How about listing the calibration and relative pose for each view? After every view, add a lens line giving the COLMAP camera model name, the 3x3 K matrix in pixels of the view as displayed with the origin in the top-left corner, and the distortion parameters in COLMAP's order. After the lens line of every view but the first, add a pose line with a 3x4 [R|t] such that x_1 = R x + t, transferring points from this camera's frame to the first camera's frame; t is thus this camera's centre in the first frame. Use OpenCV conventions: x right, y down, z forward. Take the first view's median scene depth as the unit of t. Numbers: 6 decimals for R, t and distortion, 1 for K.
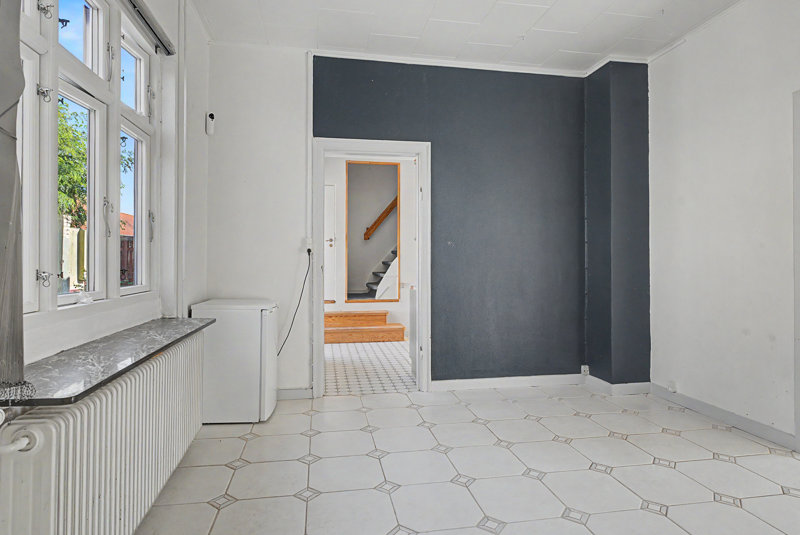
lens RADIAL K [[447.9, 0, 394.9], [0, 447.9, 263.7], [0, 0, 1]] dist [-0.001386, -0.000009]
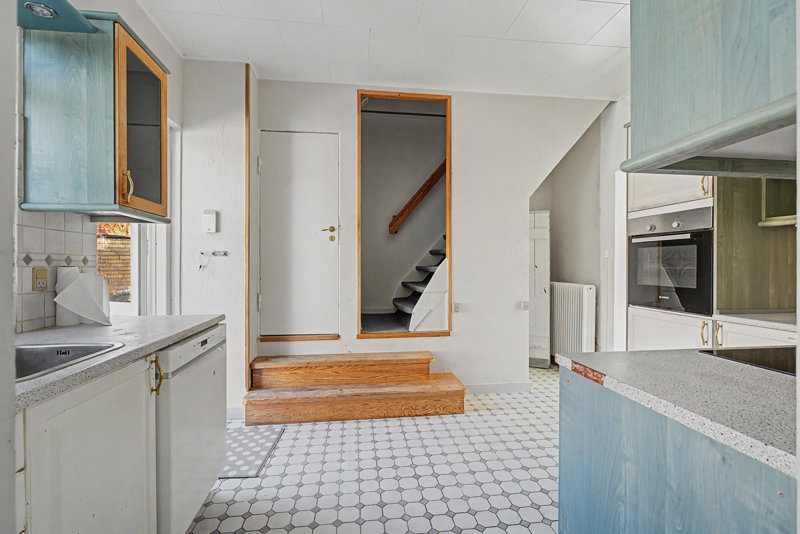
lens RADIAL K [[368.6, 0, 398.0], [0, 368.6, 267.6], [0, 0, 1]] dist [-0.001915, -0.000043]
pose [[0.999252, 0.001560, -0.038651, -0.039755], [-0.001504, 0.999998, 0.001485, -0.003837], [0.038653, -0.001426, 0.999252, 0.519109]]
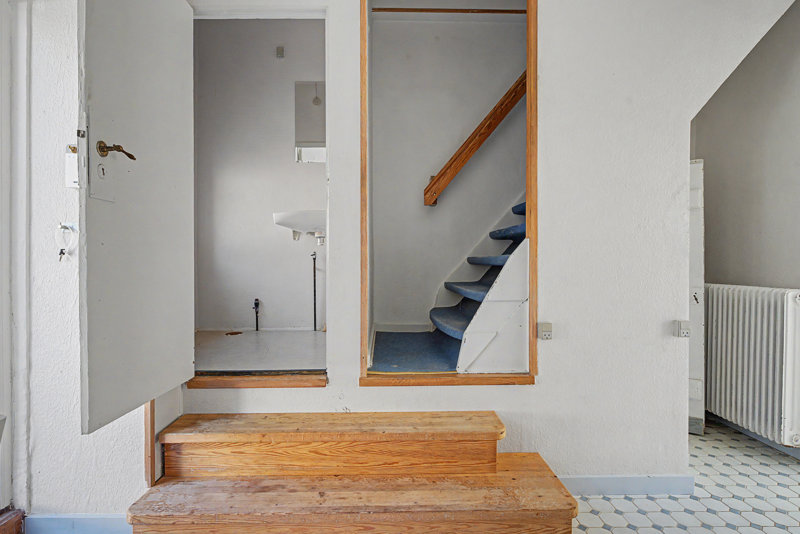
lens RADIAL K [[429.6, 0, 400.2], [0, 429.6, 272.2], [0, 0, 1]] dist [0.003741, 0.000920]
pose [[0.990599, 0.003544, -0.136749, -0.041857], [-0.001305, 0.999864, 0.016461, 0.003349], [0.136788, -0.016128, 0.990469, 0.690385]]
